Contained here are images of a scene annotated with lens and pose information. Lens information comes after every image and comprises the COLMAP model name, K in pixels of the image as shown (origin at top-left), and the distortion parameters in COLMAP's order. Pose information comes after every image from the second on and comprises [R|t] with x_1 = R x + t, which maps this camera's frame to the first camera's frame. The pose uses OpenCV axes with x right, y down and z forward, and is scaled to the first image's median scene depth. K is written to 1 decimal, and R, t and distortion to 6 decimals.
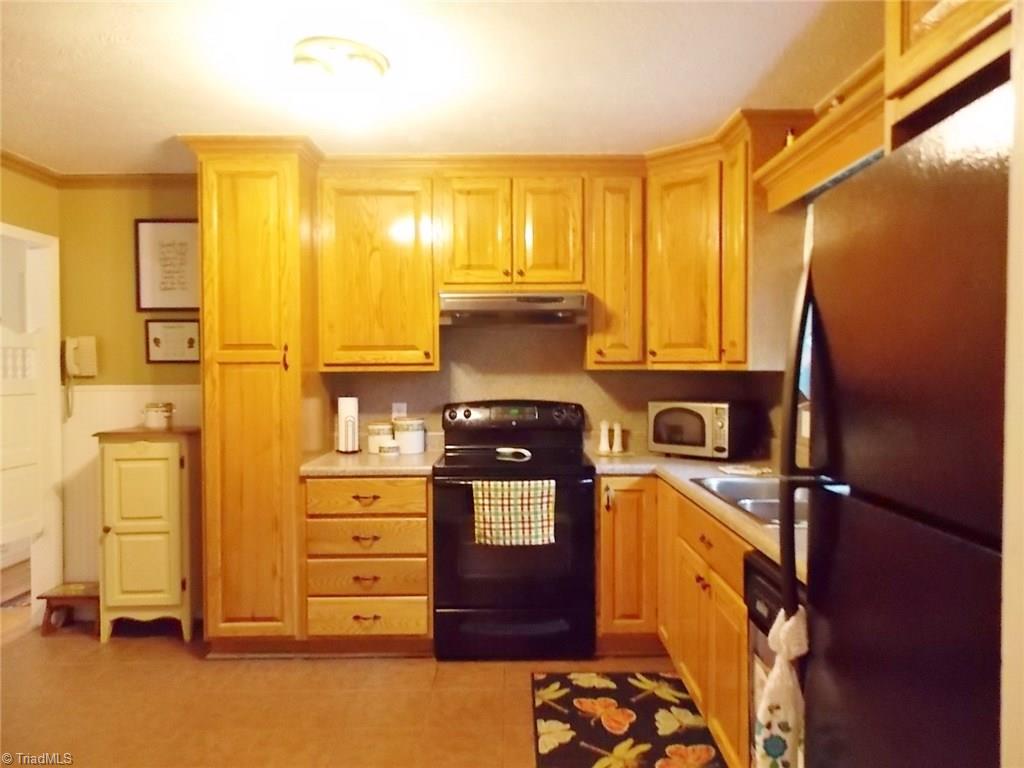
lens RADIAL K [[682.6, 0, 514.5], [0, 682.6, 379.2], [0, 0, 1]] dist [0.005789, -0.003587]
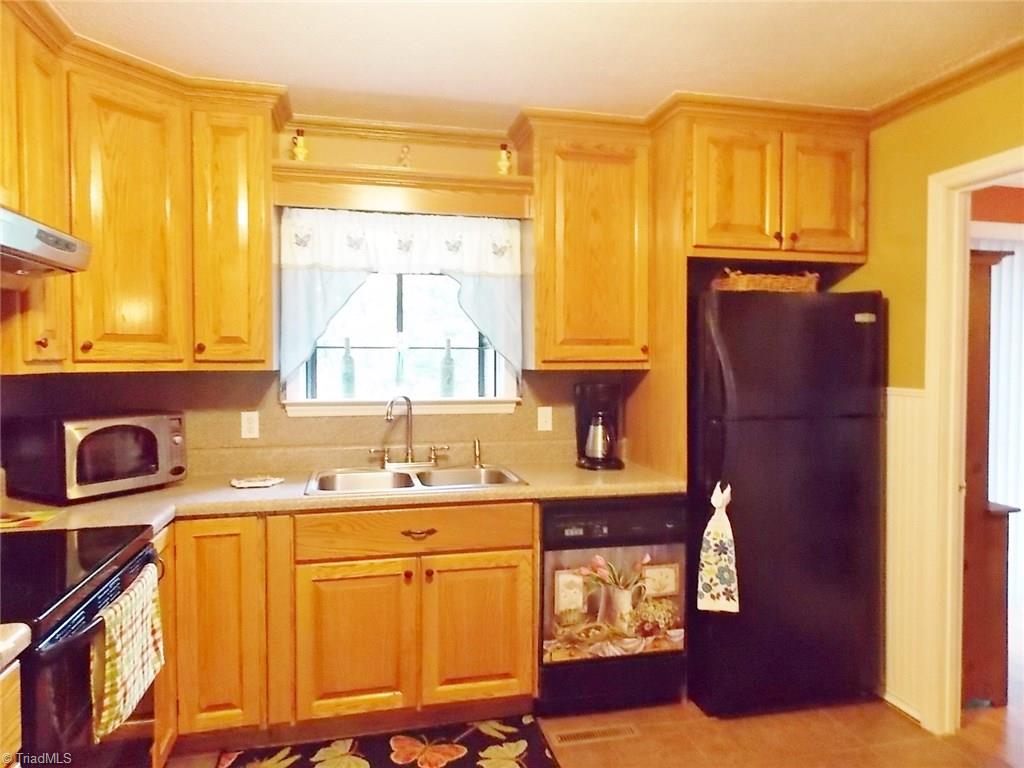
lens RADIAL K [[682.6, 0, 514.5], [0, 682.6, 379.2], [0, 0, 1]] dist [0.005789, -0.003587]
pose [[-0.226326, -0.022218, 0.973798, -0.557639], [0.023358, 0.999329, 0.028229, -0.016590], [-0.973771, 0.029135, -0.225655, 0.787007]]
